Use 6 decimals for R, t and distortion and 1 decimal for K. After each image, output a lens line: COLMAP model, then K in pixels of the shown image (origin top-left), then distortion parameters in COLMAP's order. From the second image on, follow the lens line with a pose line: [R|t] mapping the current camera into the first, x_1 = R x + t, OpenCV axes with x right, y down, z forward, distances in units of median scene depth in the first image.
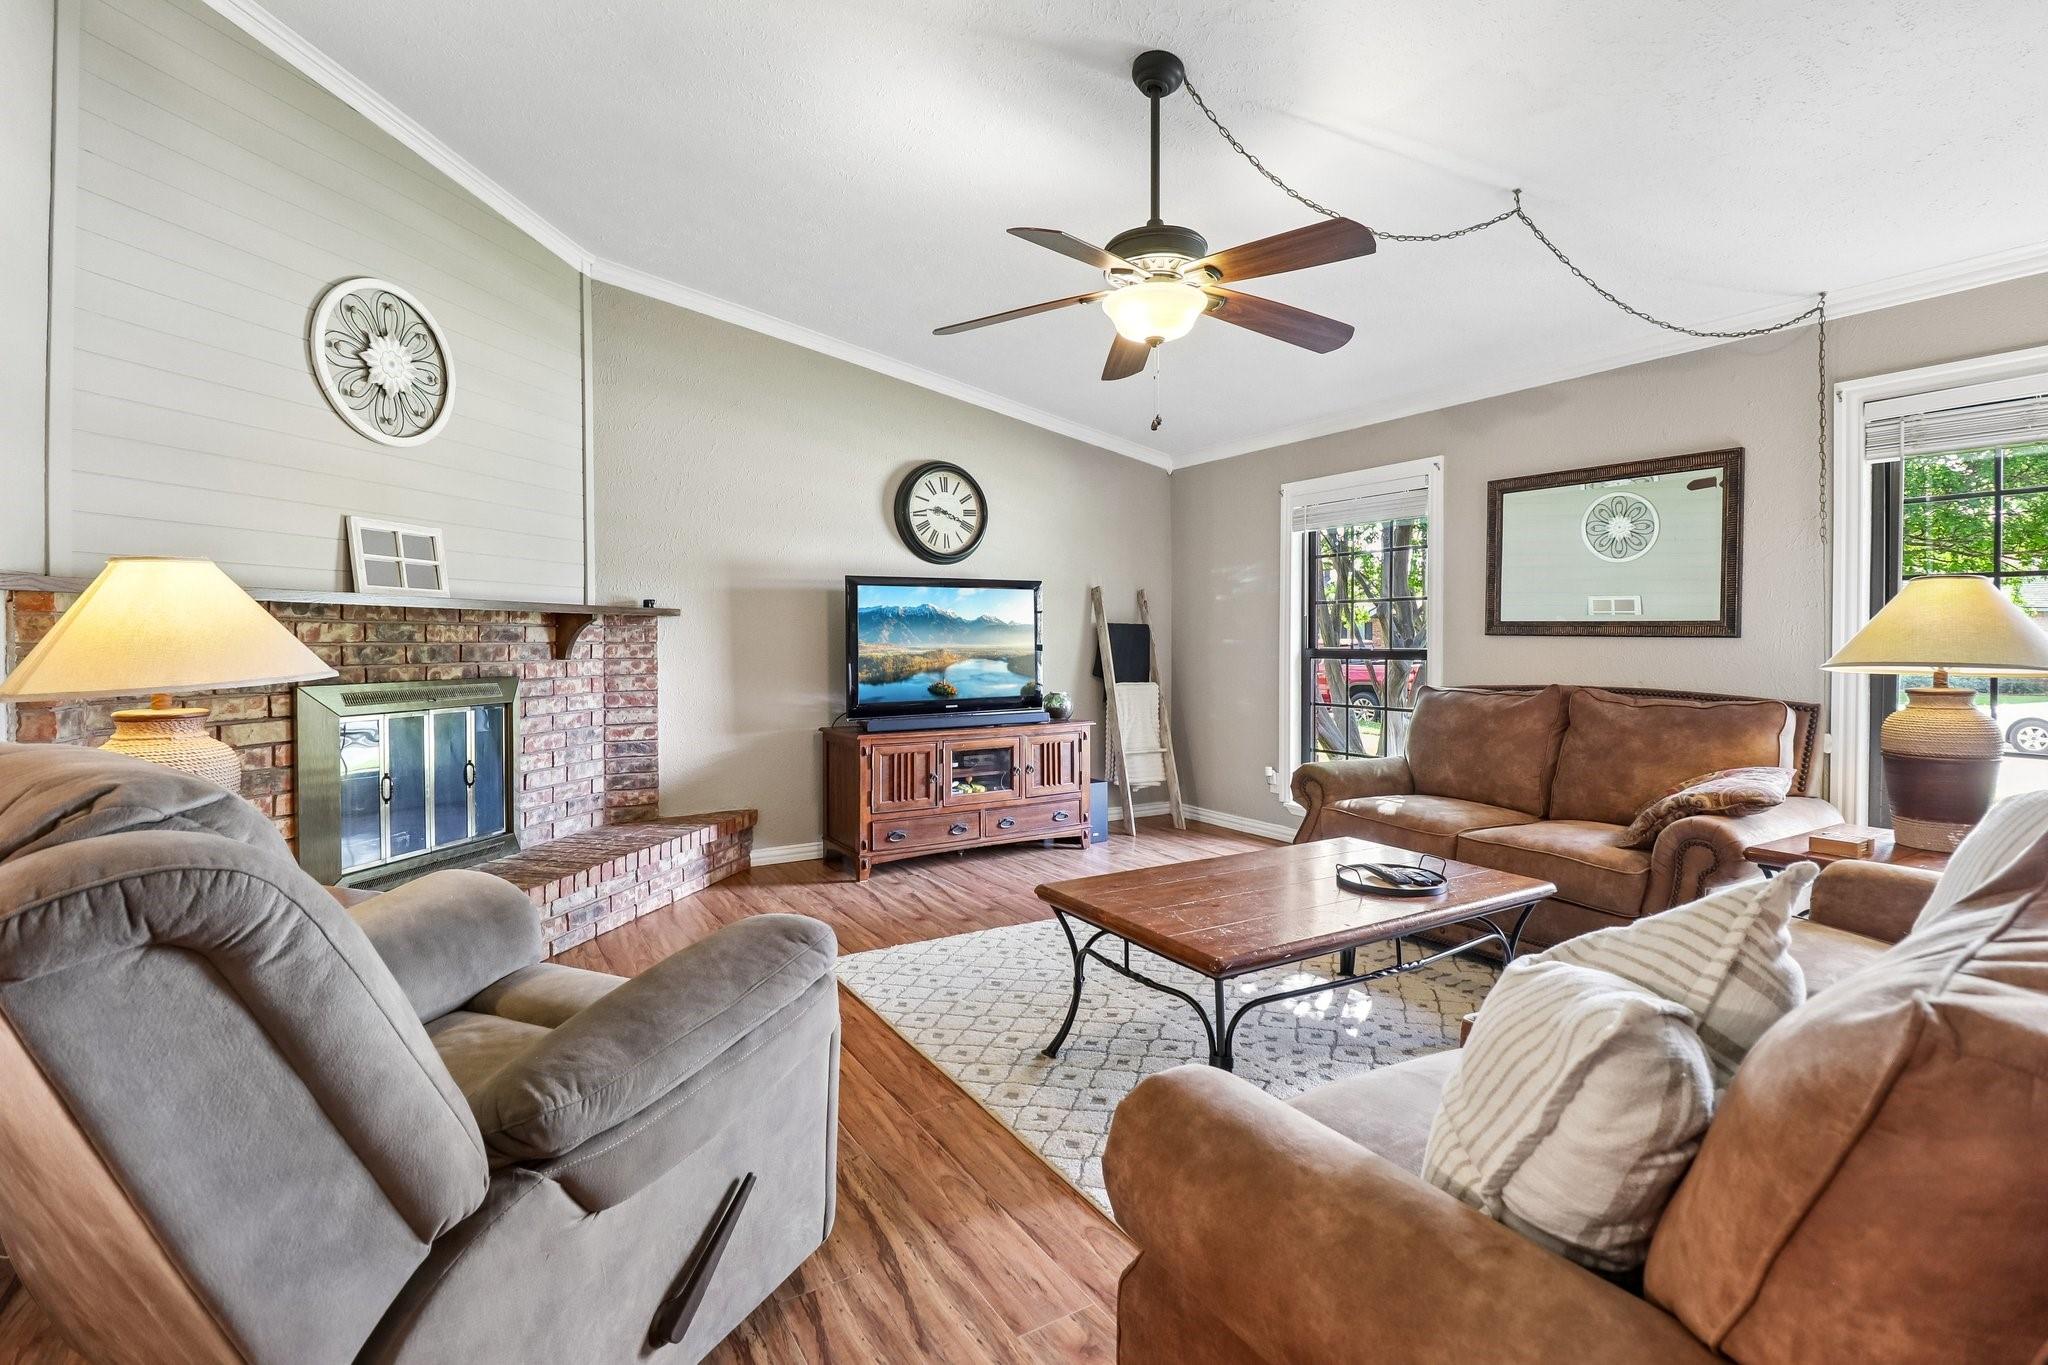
lens RADIAL K [[949.4, 0, 1029.9], [0, 949.4, 660.2], [0, 0, 1]] dist [-0.012054, -0.004449]
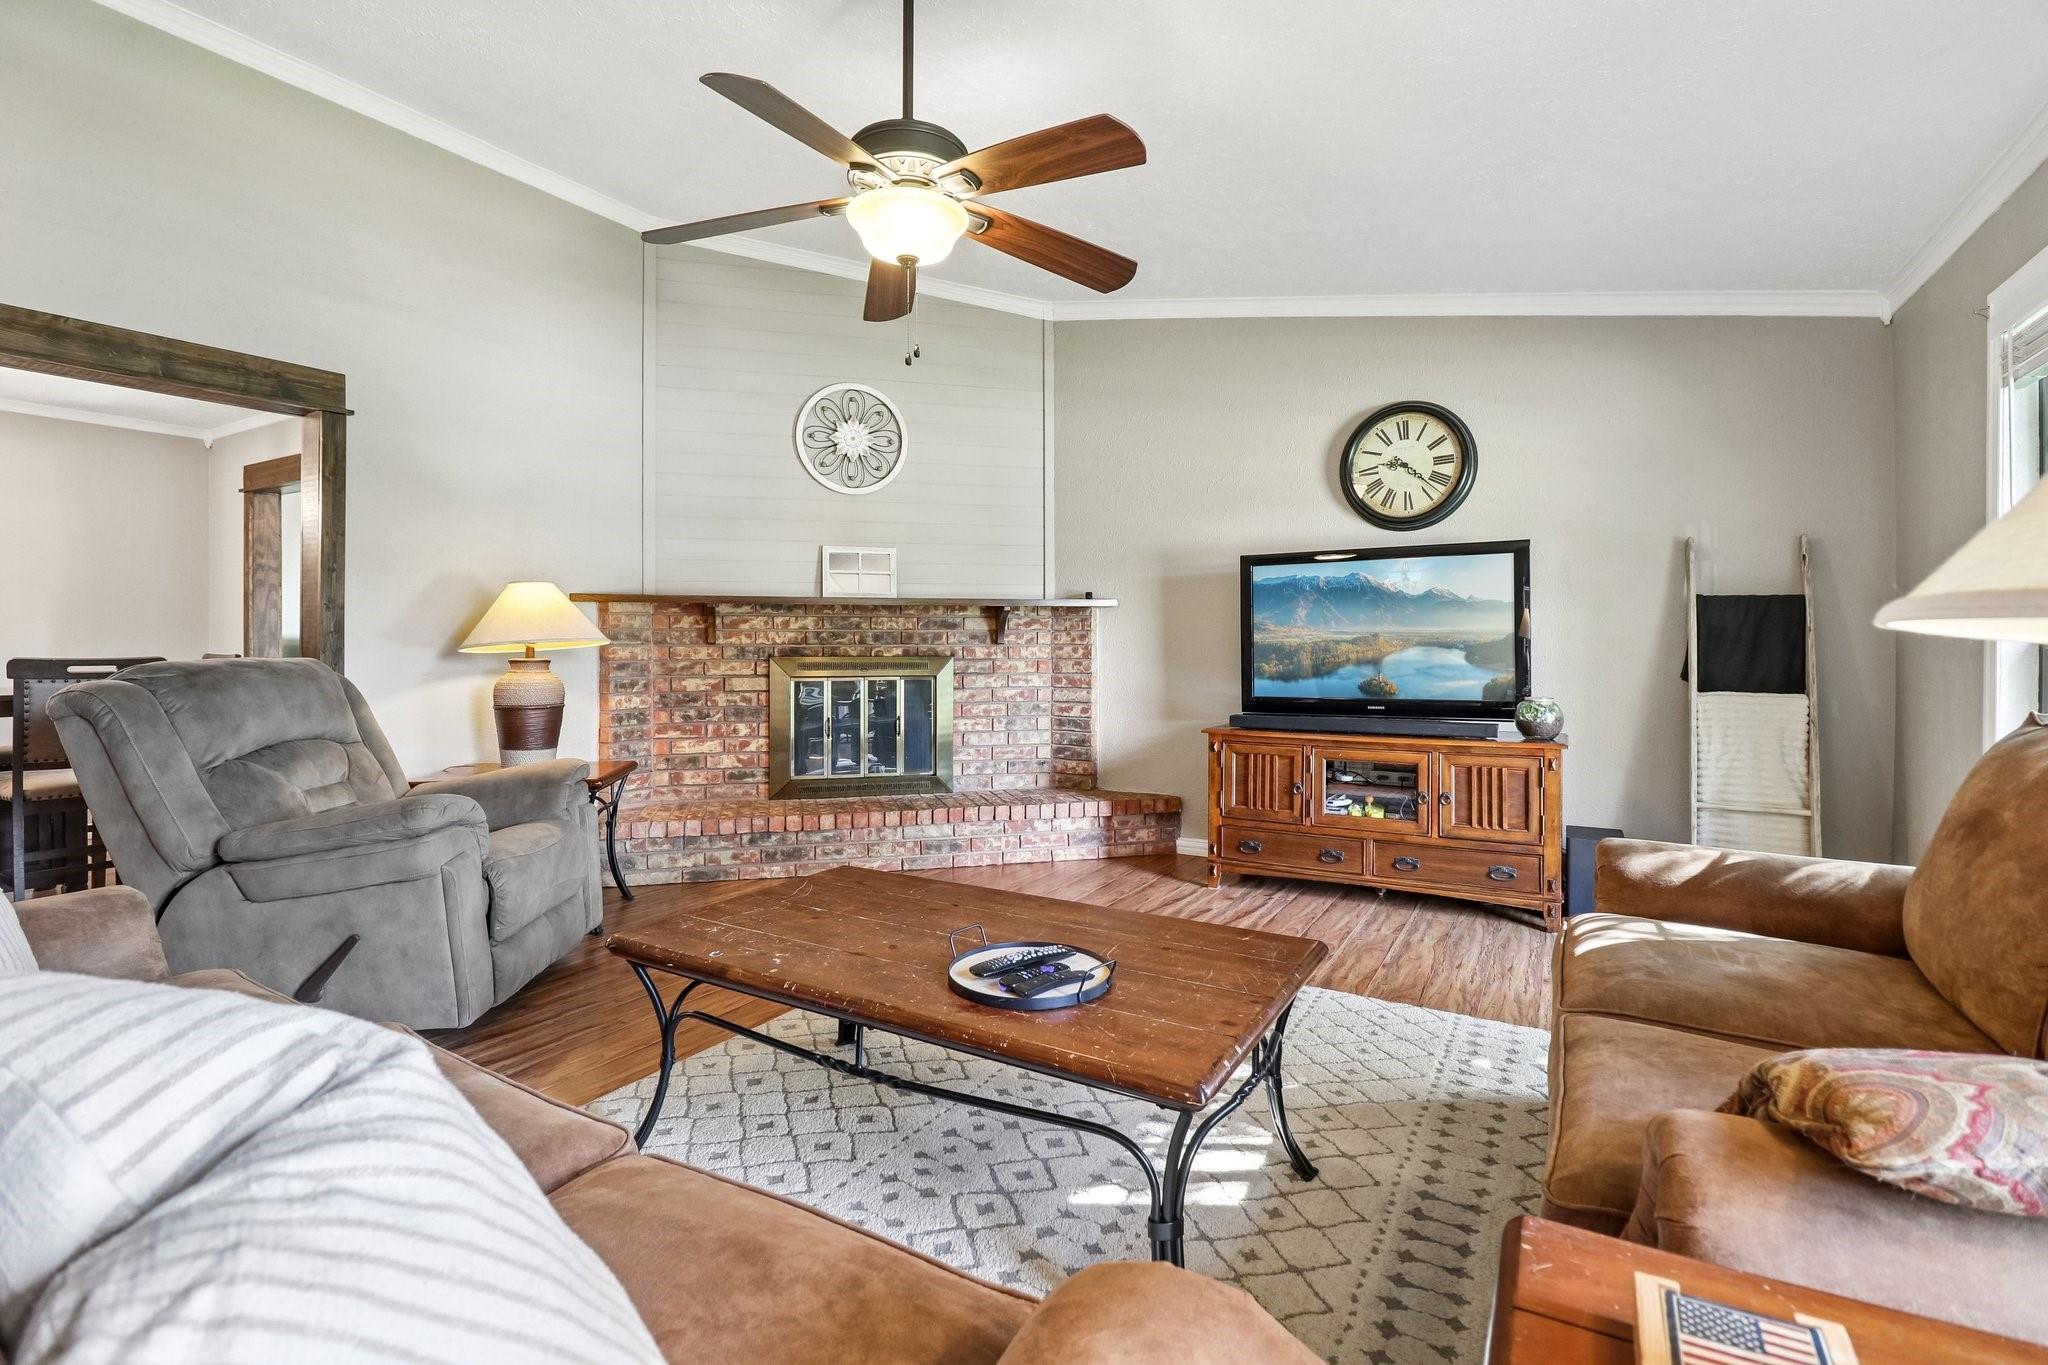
lens RADIAL K [[949.4, 0, 1009.7], [0, 949.4, 653.9], [0, 0, 1]] dist [-0.012054, -0.004449]
pose [[0.462805, 0.009326, -0.886411, 0.555801], [-0.018142, 0.999835, 0.001047, 0.009762], [0.886275, 0.015597, 0.462898, 0.408049]]
